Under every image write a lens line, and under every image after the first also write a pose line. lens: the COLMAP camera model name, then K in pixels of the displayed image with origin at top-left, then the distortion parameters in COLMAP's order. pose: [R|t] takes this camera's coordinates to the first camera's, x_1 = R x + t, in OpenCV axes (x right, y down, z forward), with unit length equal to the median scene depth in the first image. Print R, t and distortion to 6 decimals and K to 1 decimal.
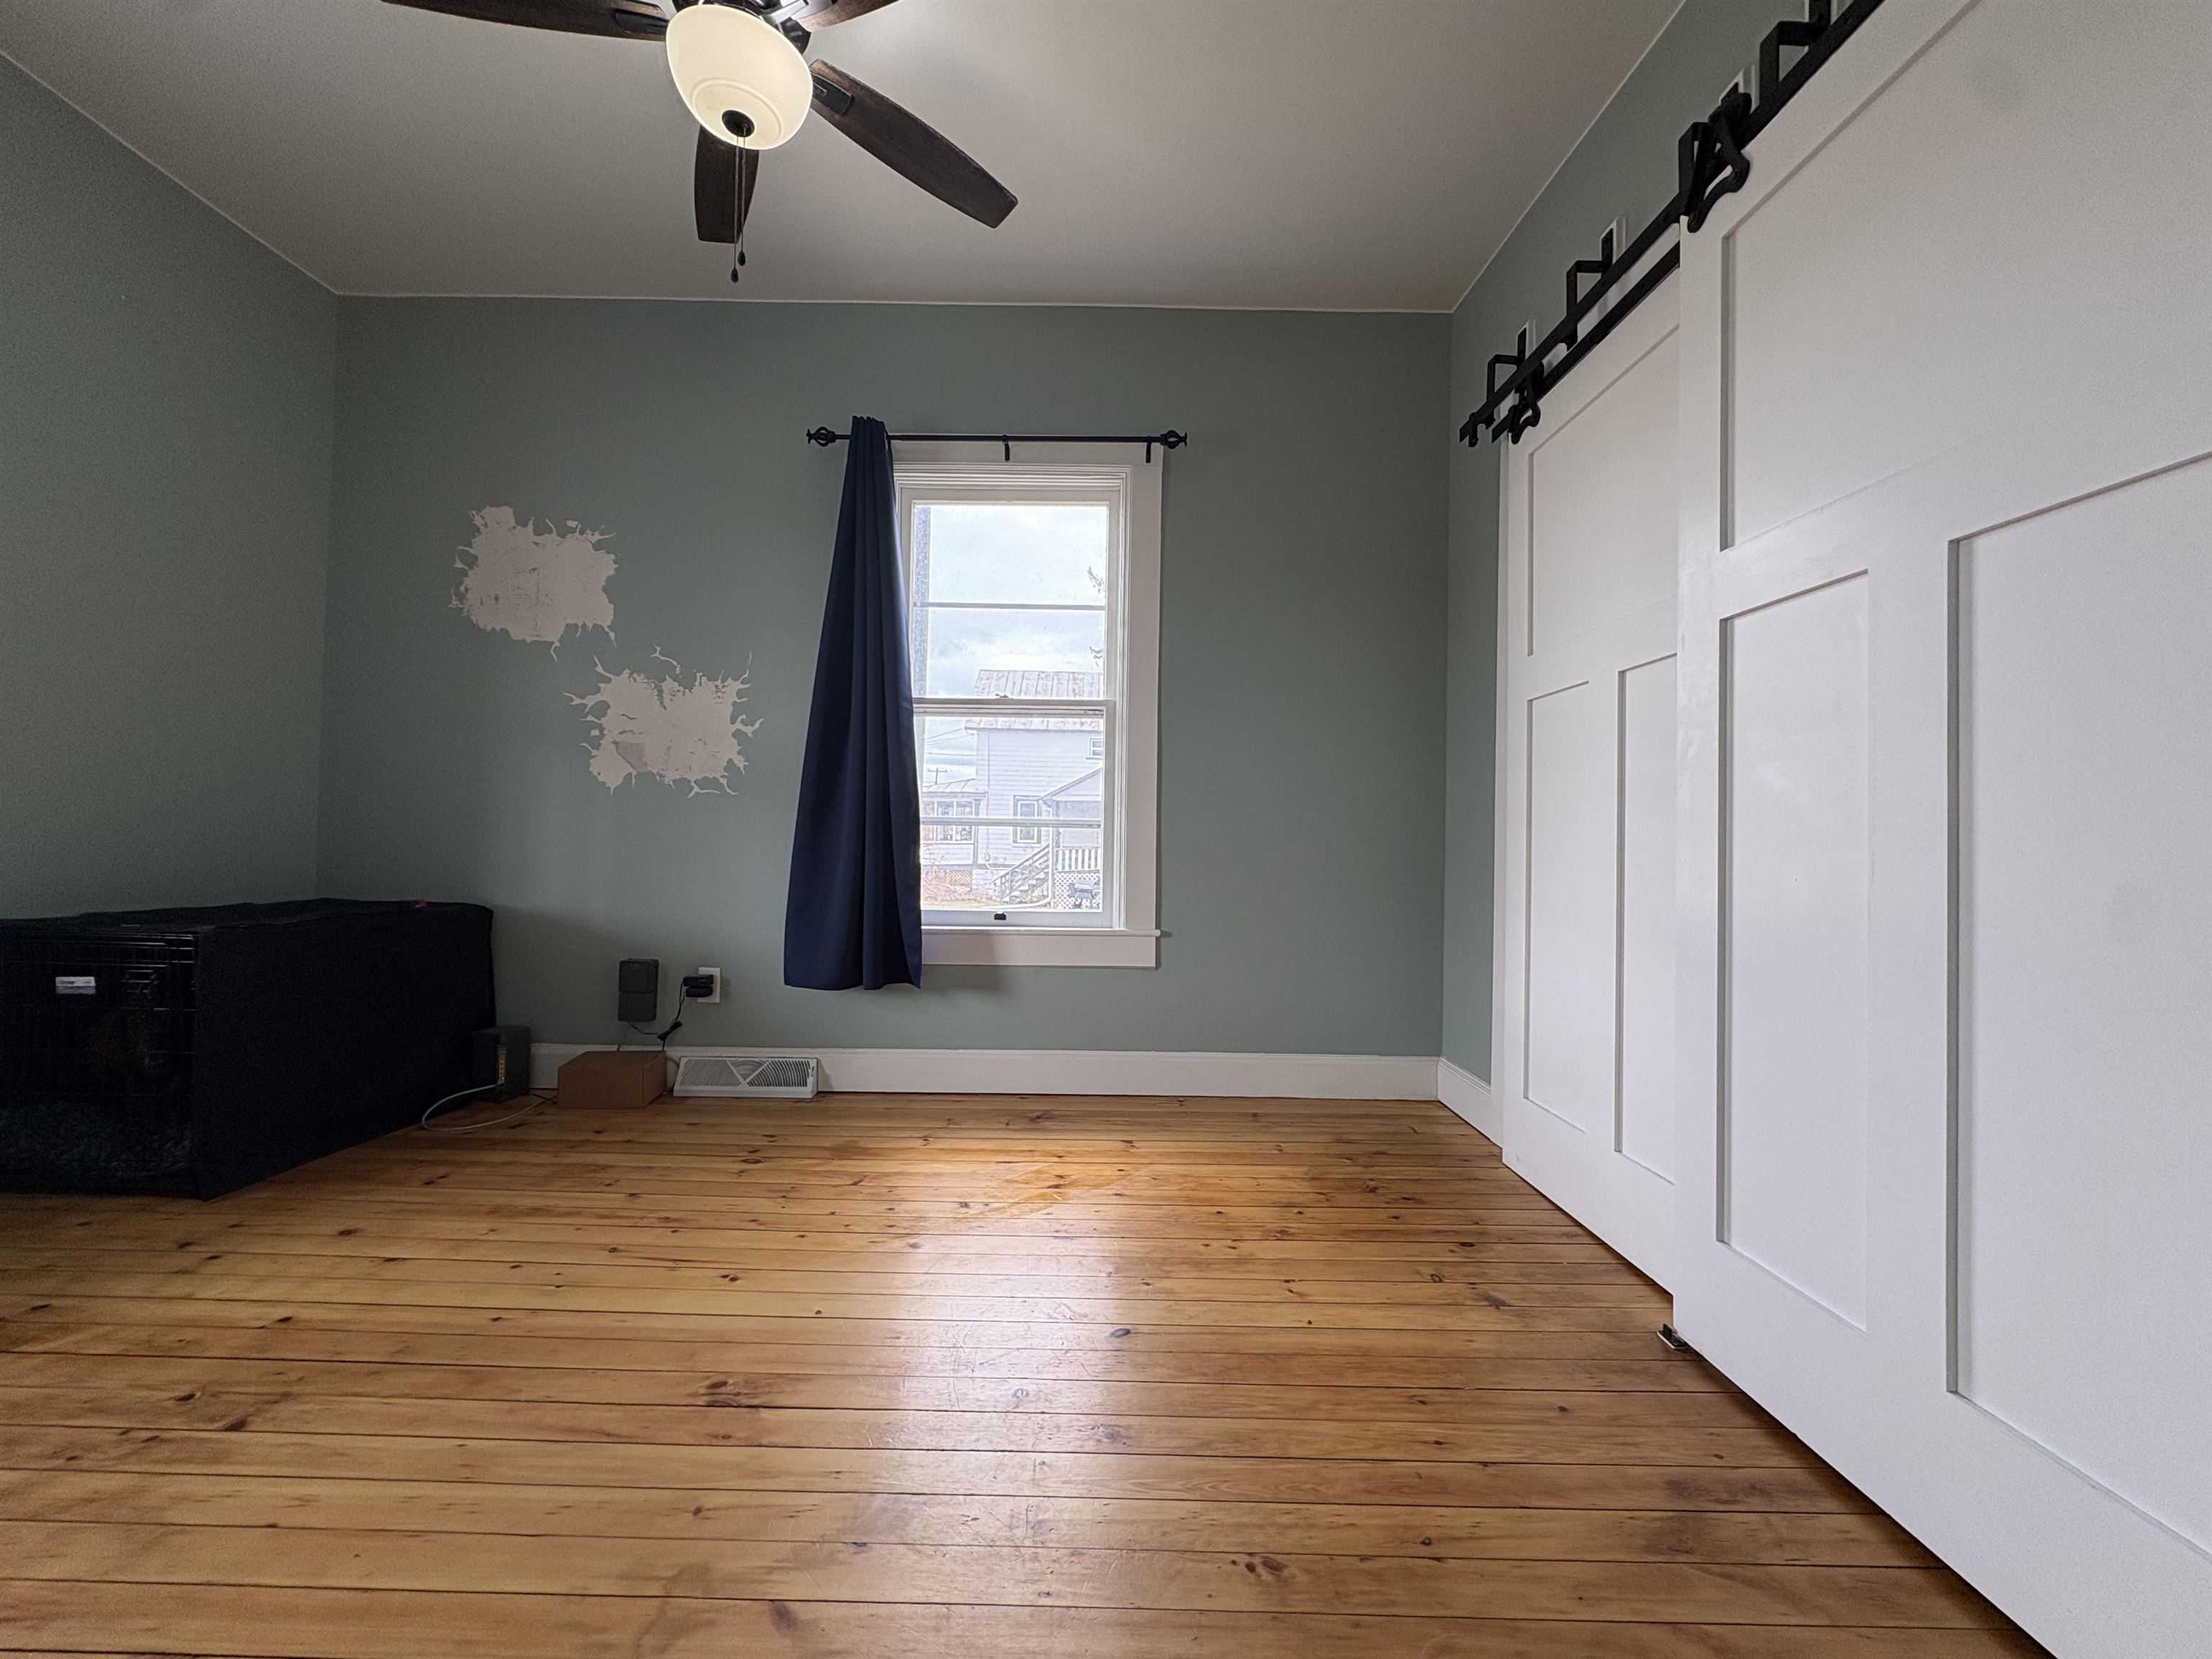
lens RADIAL K [[894.9, 0, 1106.0], [0, 894.9, 829.5], [0, 0, 1]] dist [0.014128, 0.000072]
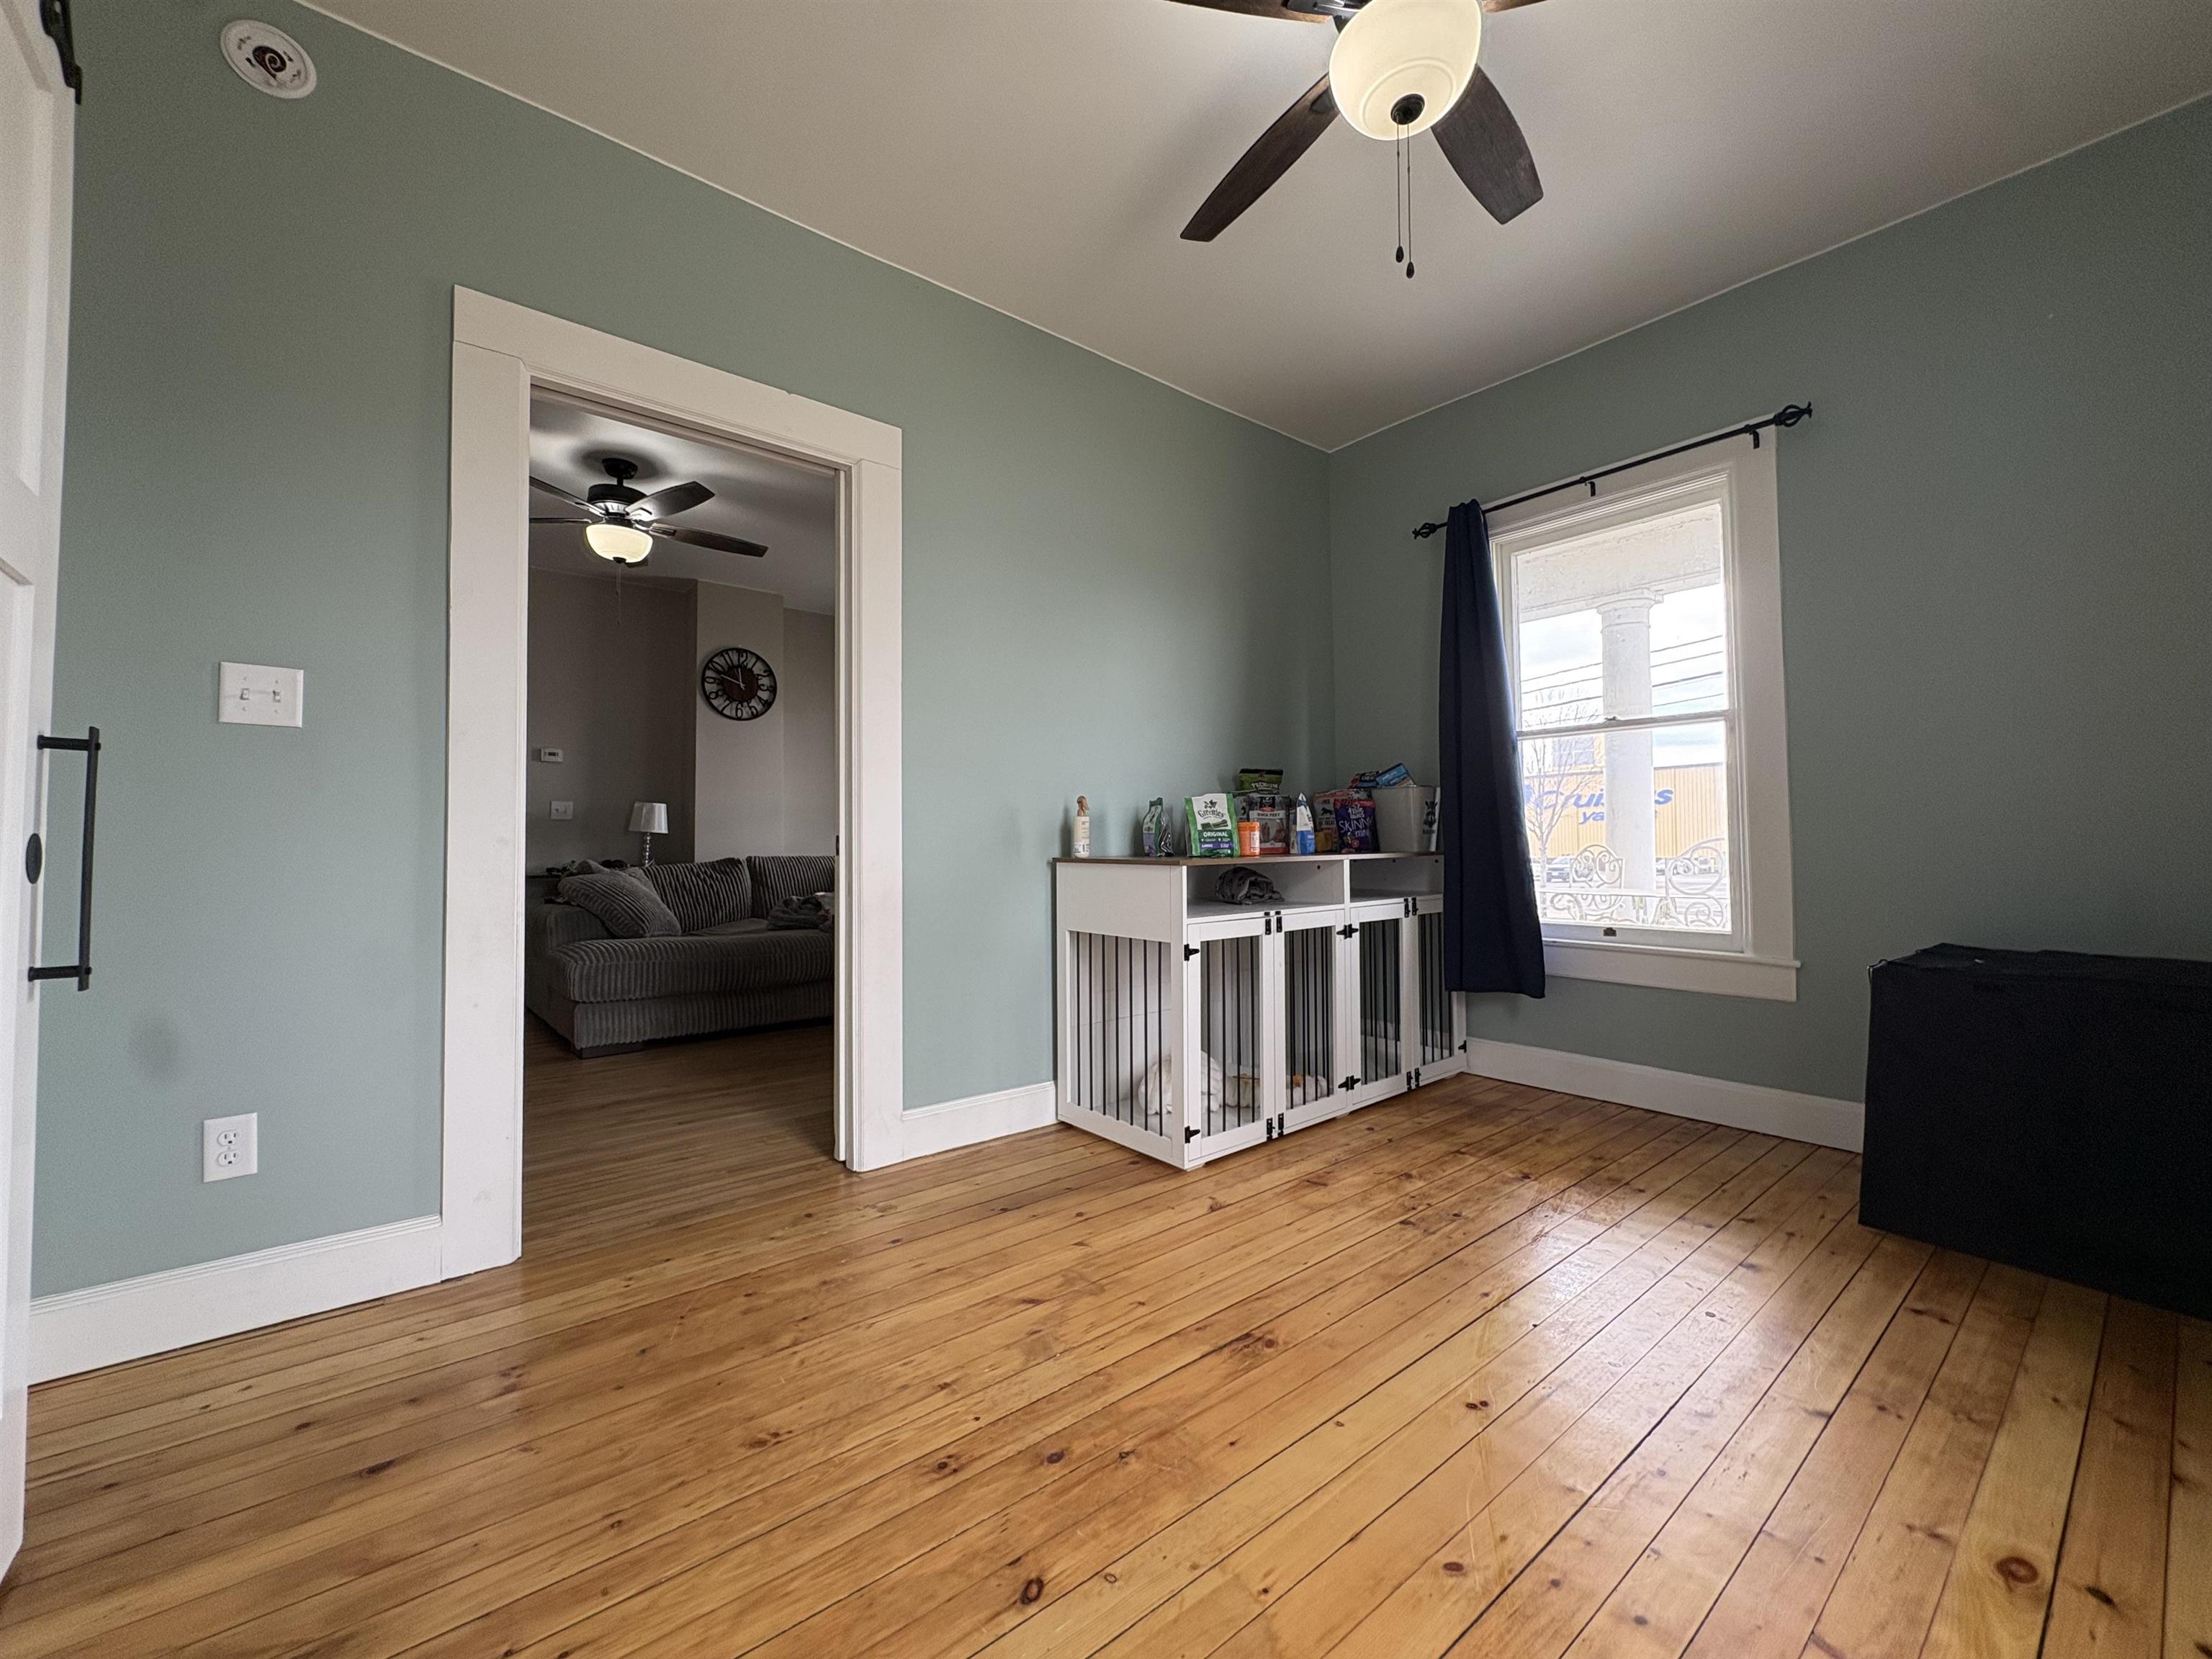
lens RADIAL K [[882.6, 0, 1105.2], [0, 882.6, 823.0], [0, 0, 1]] dist [0.000710, 0.000236]
pose [[-0.784987, -0.031743, -0.618698, 0.495425], [0.000081, 0.998681, -0.051341, 0.003348], [0.619512, -0.040352, -0.783950, 1.915075]]
